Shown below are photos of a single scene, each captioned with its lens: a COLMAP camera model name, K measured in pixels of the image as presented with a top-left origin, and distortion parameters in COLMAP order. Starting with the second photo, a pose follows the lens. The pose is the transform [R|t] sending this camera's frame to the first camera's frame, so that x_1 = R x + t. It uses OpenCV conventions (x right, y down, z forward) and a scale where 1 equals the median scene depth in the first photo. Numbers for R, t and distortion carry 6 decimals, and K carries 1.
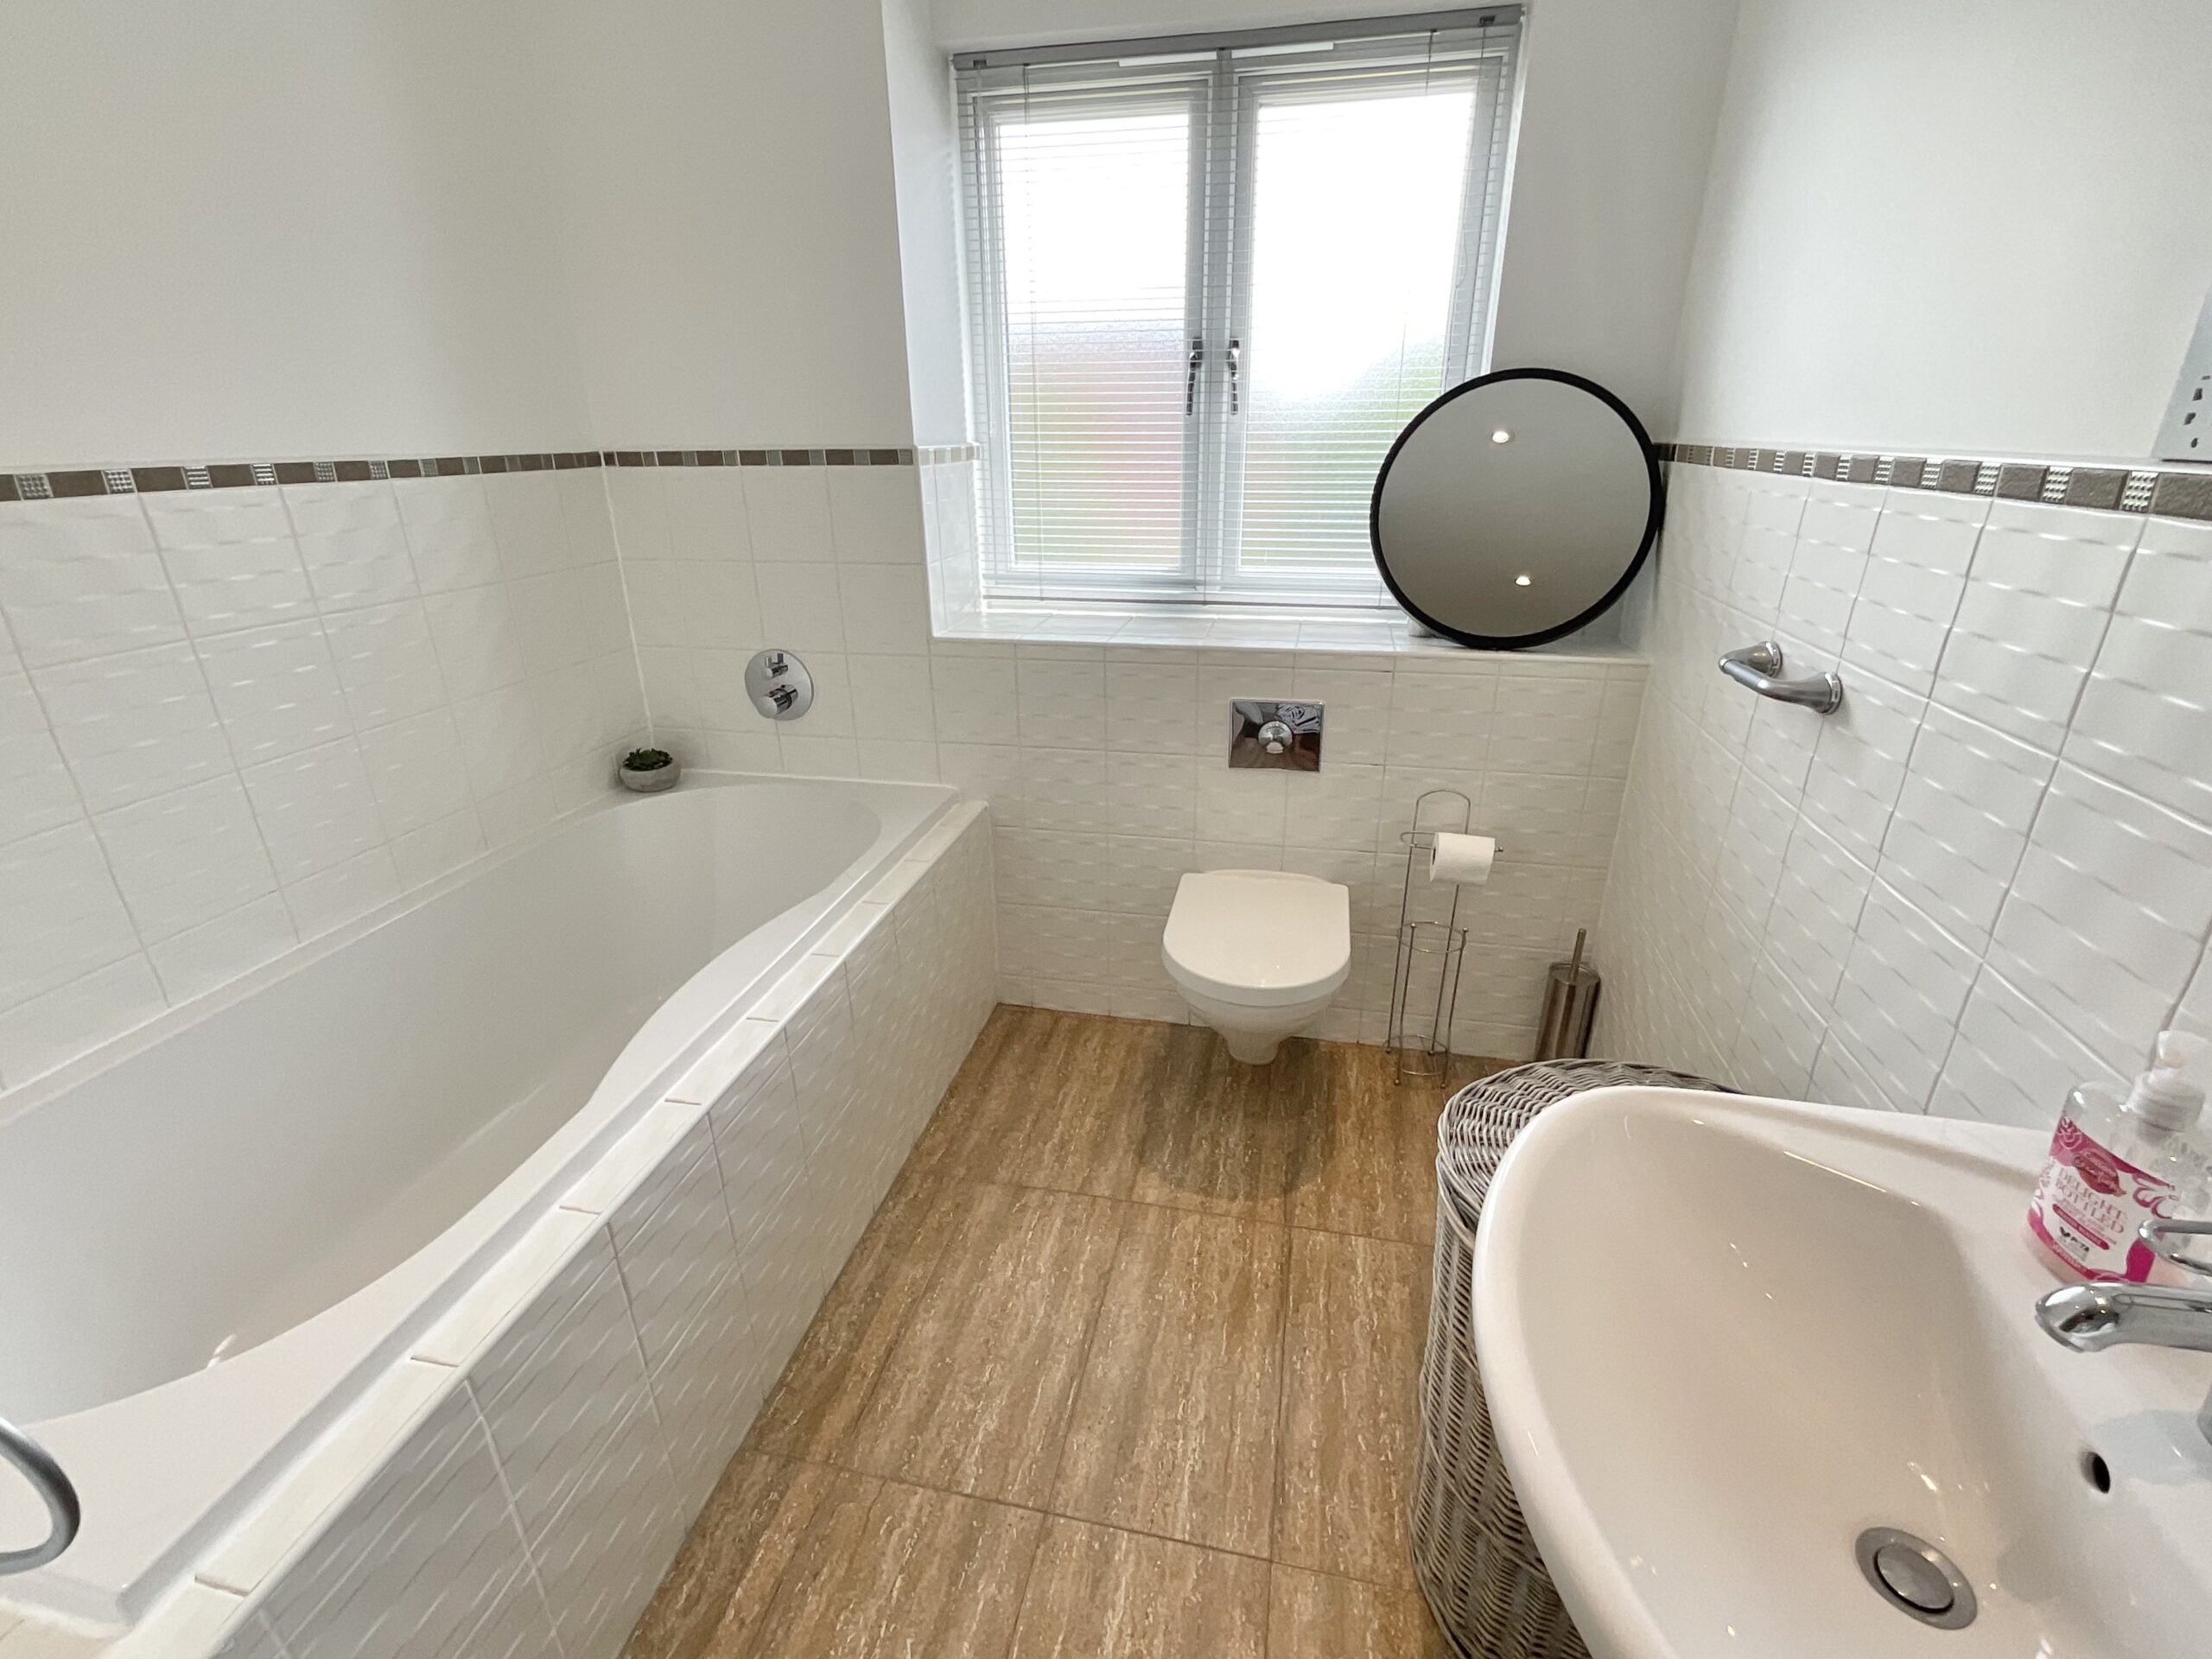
lens RADIAL K [[977.7, 0, 1114.7], [0, 977.7, 839.0], [0, 0, 1]] dist [-0.004349, -0.000277]
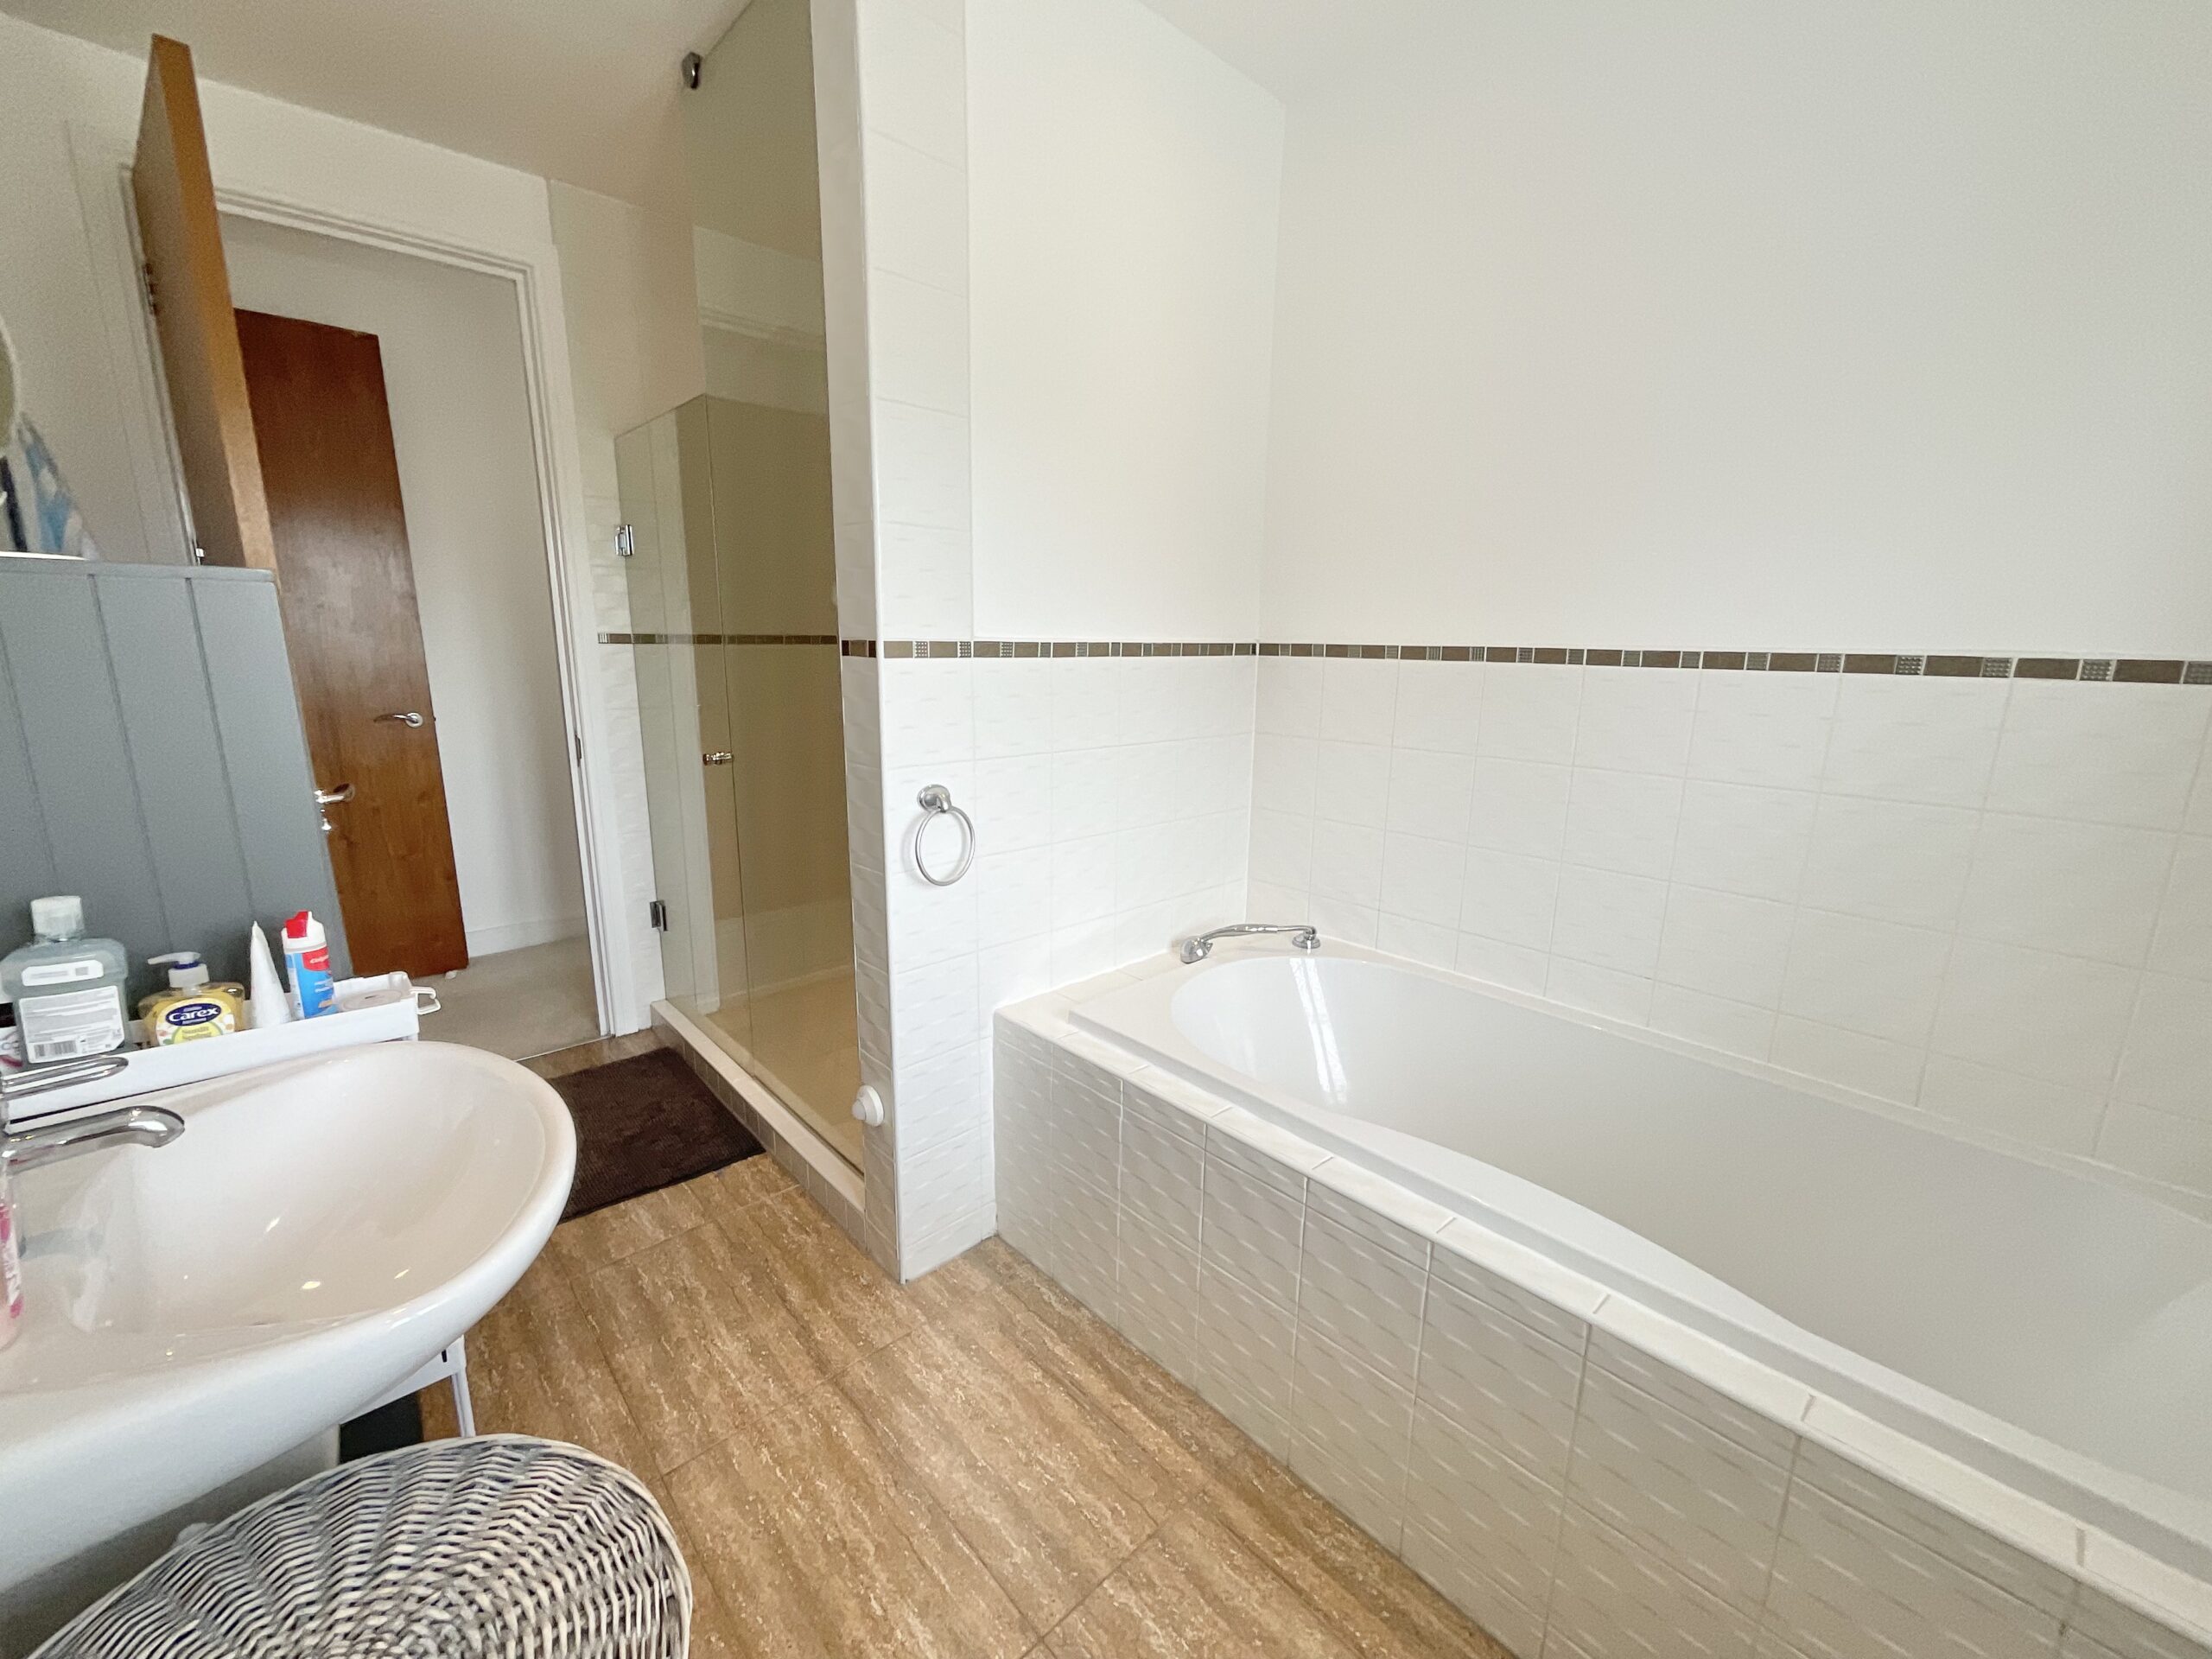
lens RADIAL K [[899.6, 0, 1119.7], [0, 899.6, 820.1], [0, 0, 1]] dist [0.002374, 0.000263]
pose [[-0.576289, 0.156911, -0.802041, 0.489175], [-0.318268, 0.860825, 0.397096, -0.425920], [0.752726, 0.484106, -0.446145, 1.051597]]
